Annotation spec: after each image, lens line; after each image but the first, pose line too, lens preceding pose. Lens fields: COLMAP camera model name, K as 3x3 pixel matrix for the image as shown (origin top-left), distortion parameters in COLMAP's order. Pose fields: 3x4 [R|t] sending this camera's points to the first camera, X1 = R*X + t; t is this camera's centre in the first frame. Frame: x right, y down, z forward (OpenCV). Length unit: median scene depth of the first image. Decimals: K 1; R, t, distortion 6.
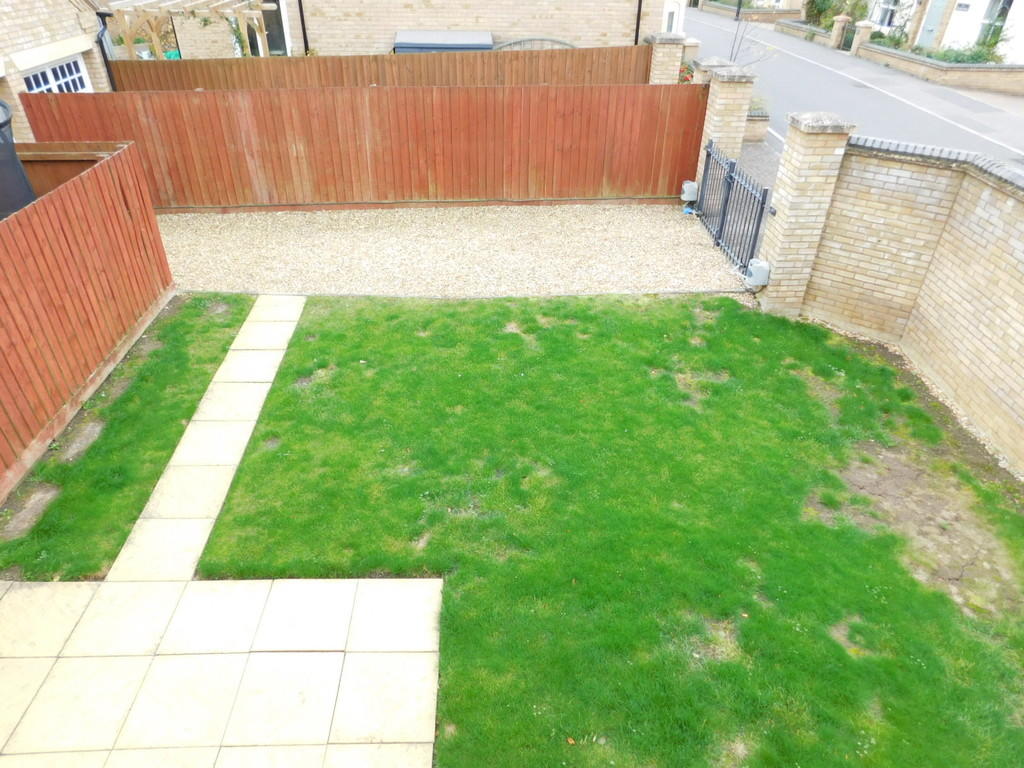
lens RADIAL K [[684.7, 0, 512.0], [0, 684.7, 384.0], [0, 0, 1]] dist [-0.052336, 0.065124]
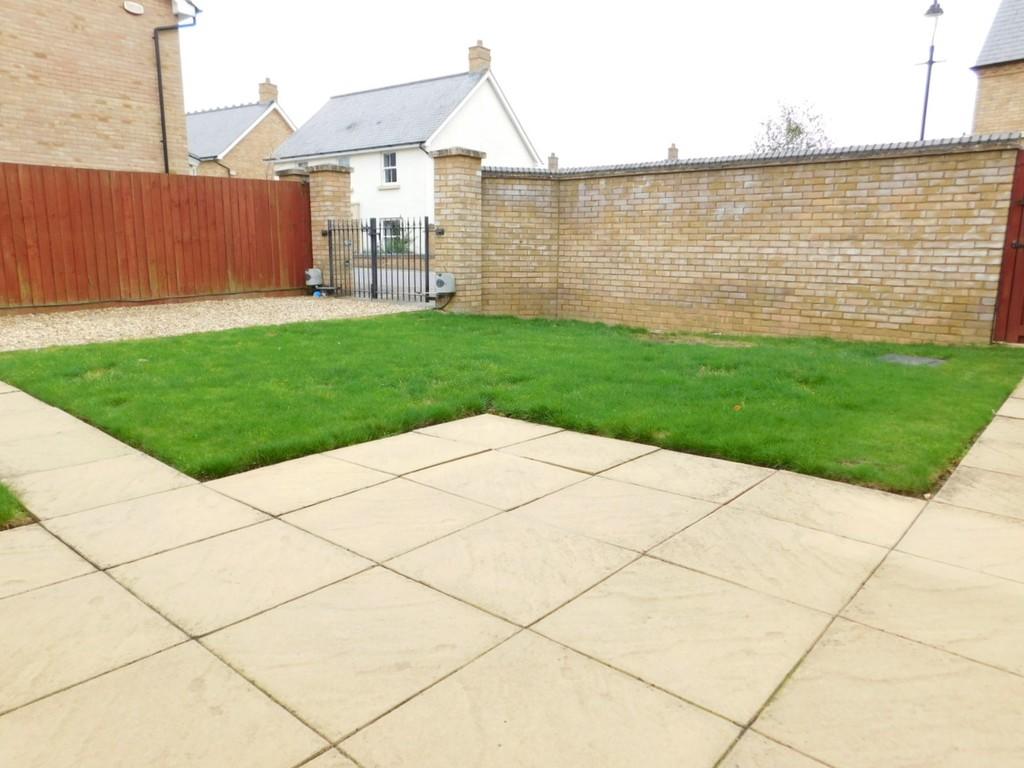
lens RADIAL K [[708.0, 0, 512.0], [0, 708.0, 384.0], [0, 0, 1]] dist [-0.065956, 0.049834]
pose [[0.677100, -0.146873, 0.721085, -0.464368], [0.415313, 0.885183, -0.209683, 0.296058], [-0.607495, 0.441452, 0.660356, 0.252259]]
